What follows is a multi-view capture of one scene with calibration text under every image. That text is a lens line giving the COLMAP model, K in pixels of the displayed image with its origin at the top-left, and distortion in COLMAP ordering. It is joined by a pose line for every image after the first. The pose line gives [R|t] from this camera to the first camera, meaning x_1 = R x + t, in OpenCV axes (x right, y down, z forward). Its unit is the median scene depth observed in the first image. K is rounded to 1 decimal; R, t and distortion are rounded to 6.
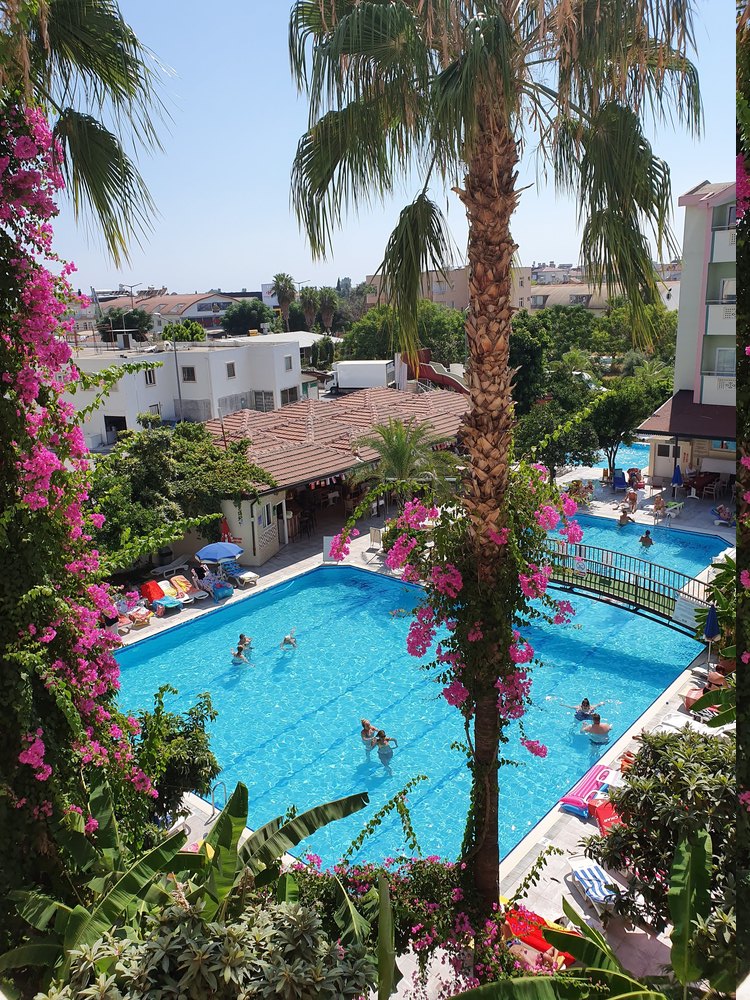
lens RADIAL K [[803.0, 0, 375.1], [0, 803.0, 477.4], [0, 0, 1]] dist [0.027229, 0.004449]
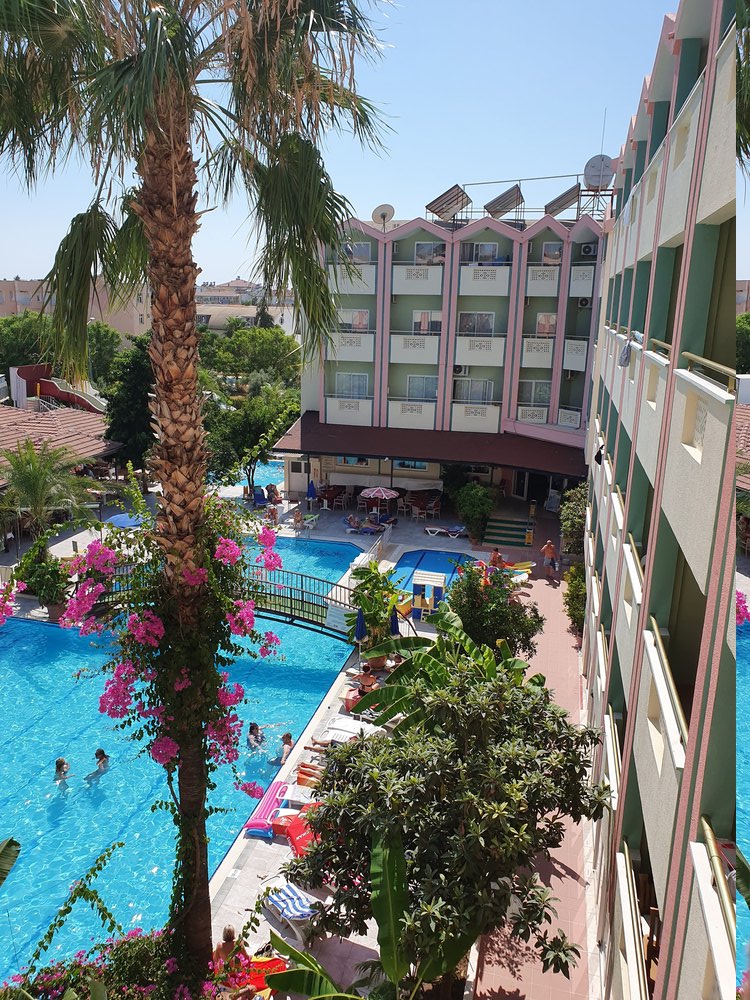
lens RADIAL K [[783.3, 0, 373.5], [0, 783.3, 483.7], [0, 0, 1]] dist [0.028061, -0.007287]
pose [[0.890356, -0.040285, 0.453478, -0.071397], [0.044457, 0.999010, 0.001461, -0.023323], [-0.453088, 0.018859, 0.891266, 0.070940]]
